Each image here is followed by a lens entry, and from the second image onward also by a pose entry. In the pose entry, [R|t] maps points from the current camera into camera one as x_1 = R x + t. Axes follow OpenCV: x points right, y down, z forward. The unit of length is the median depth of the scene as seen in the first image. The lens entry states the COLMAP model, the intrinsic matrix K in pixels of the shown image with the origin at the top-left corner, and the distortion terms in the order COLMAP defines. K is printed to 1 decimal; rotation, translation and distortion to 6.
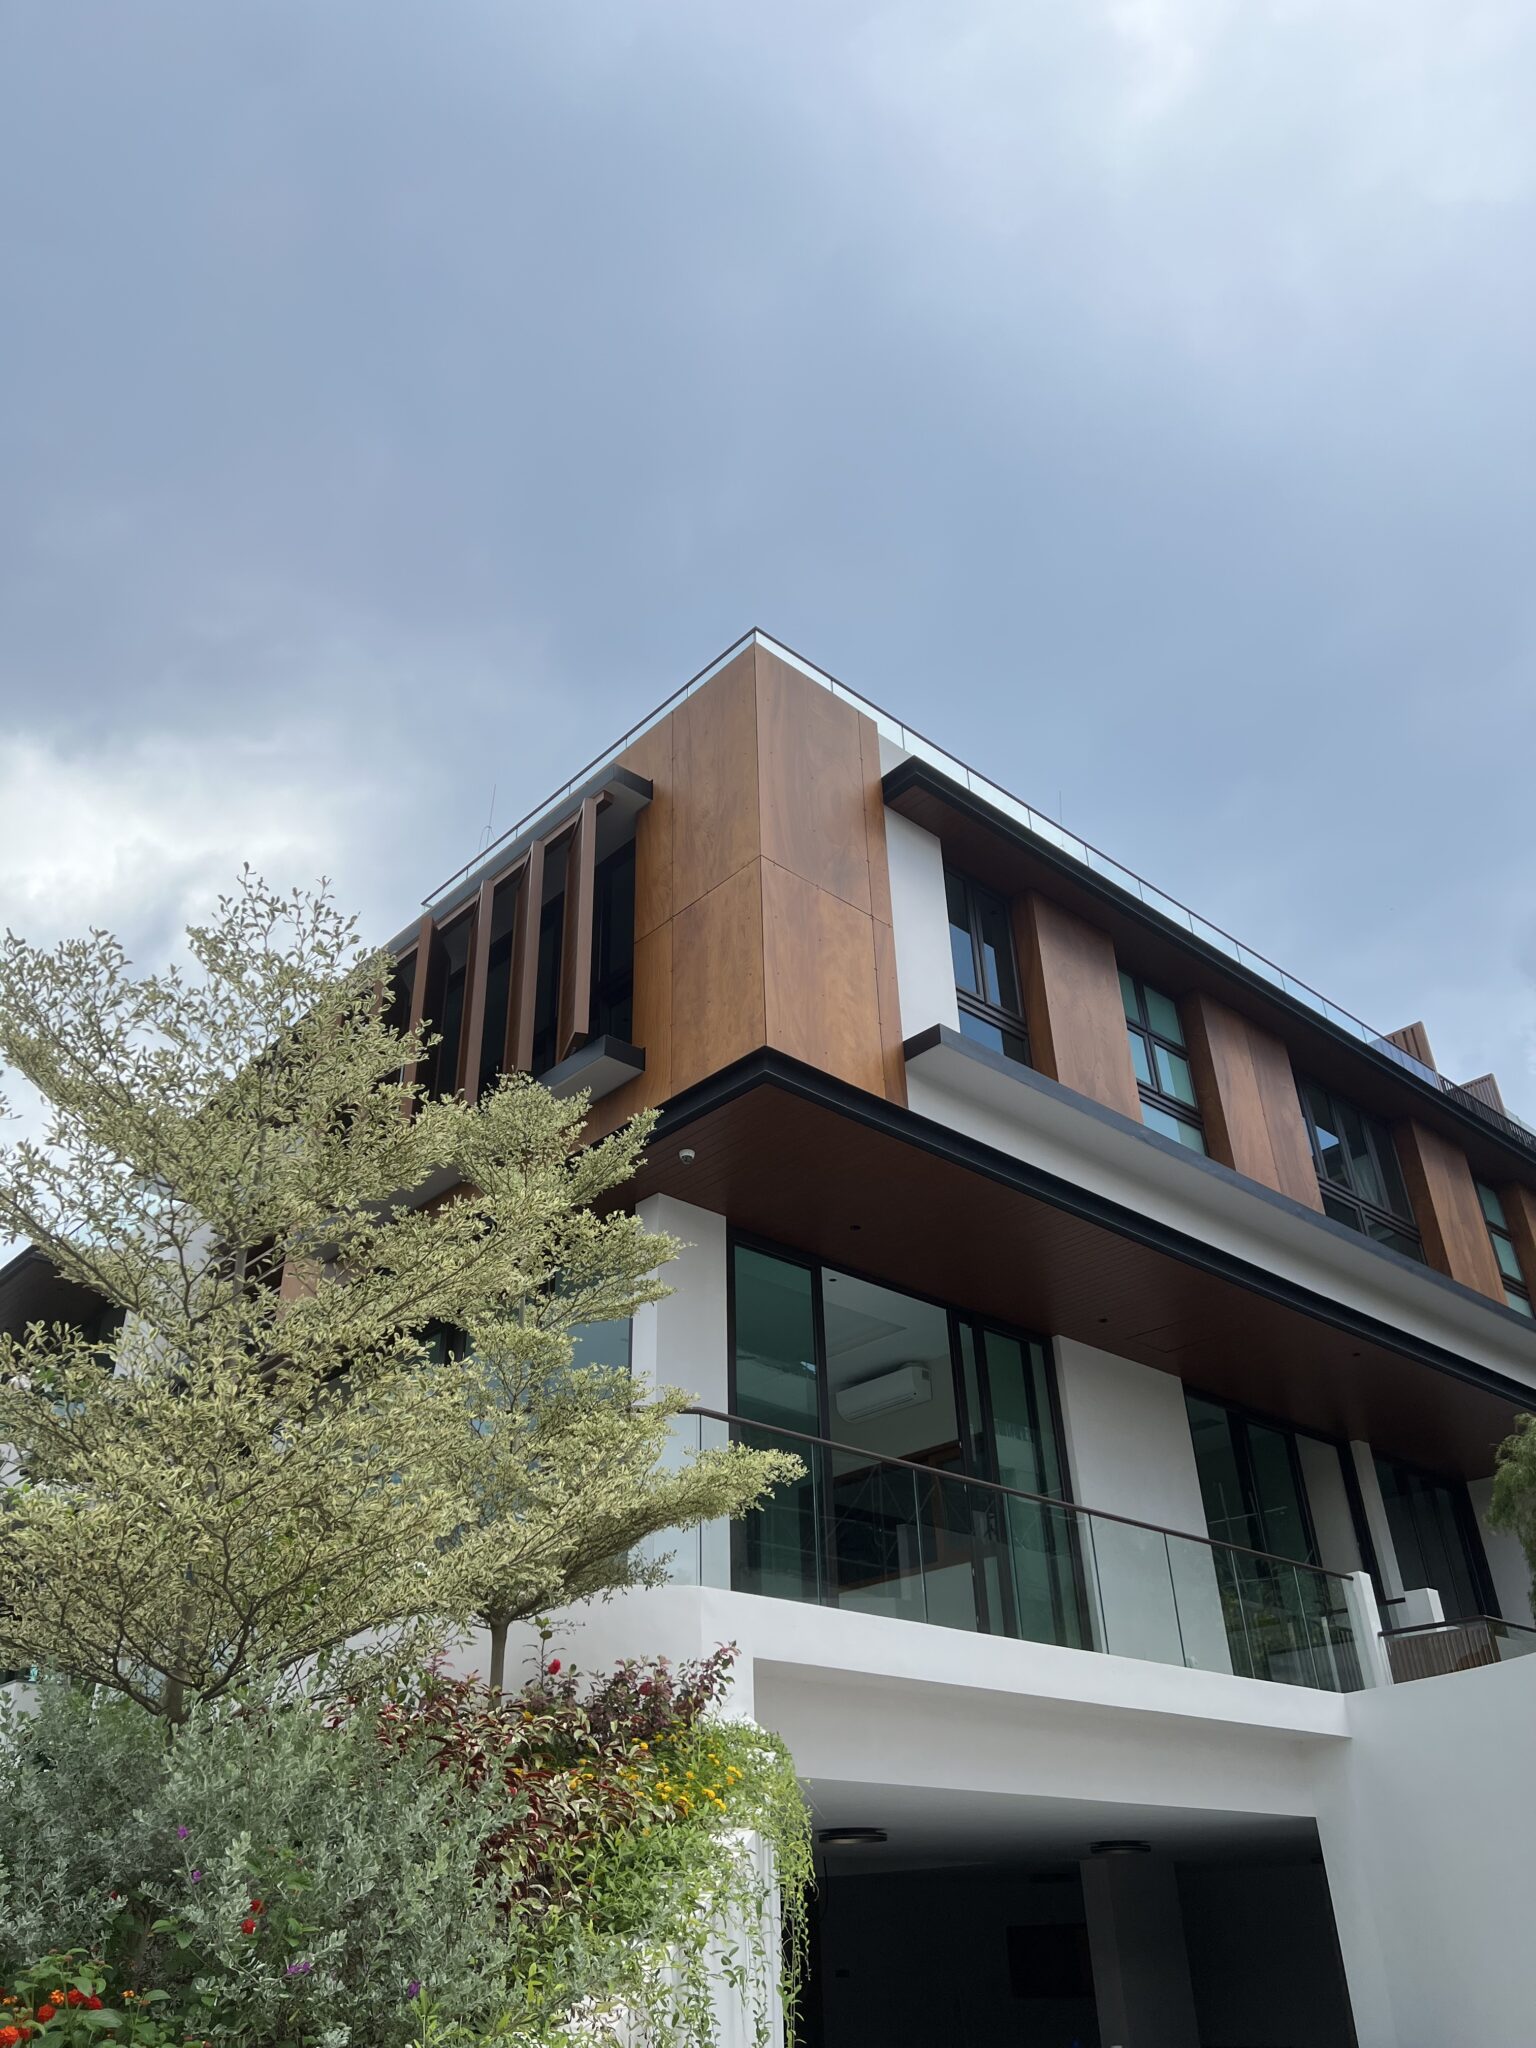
lens RADIAL K [[1534.0, 0, 768.0], [0, 1534.0, 1024.0], [0, 0, 1]] dist [0.218280, -0.417704]
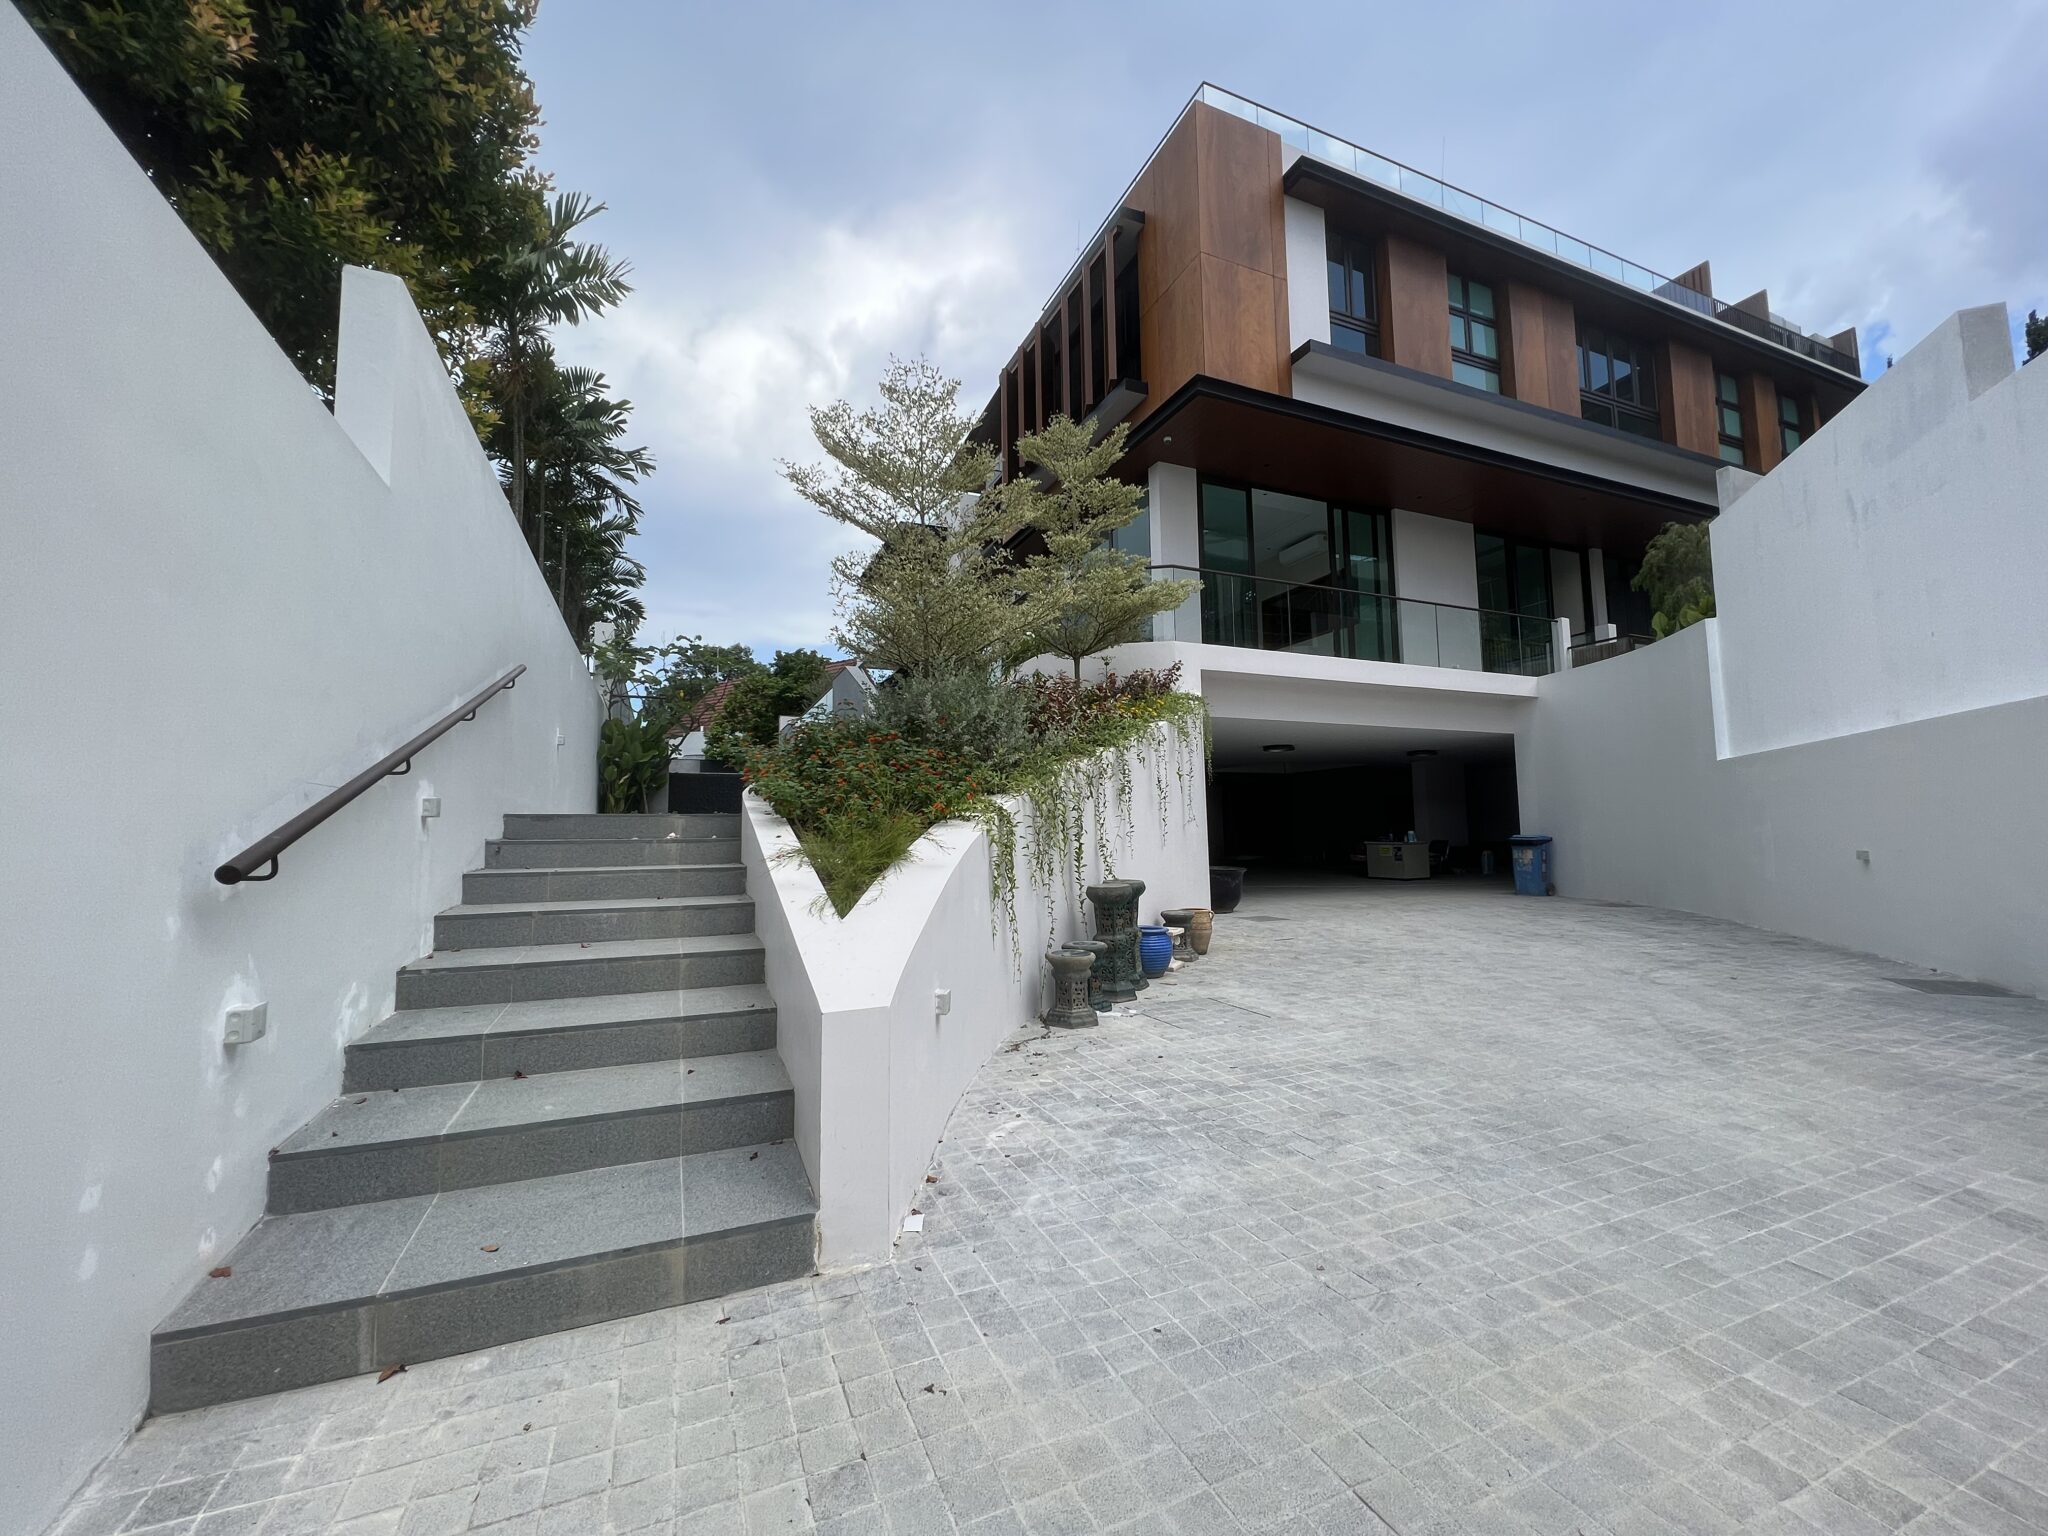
lens RADIAL K [[815.6, 0, 1024.0], [0, 815.6, 768.0], [0, 0, 1]] dist [-0.001039, -0.000077]
pose [[0.943159, -0.011173, -0.332155, 0.097711], [0.160996, 0.889698, 0.427221, -0.013766], [0.290744, -0.456413, 0.840925, -0.102483]]
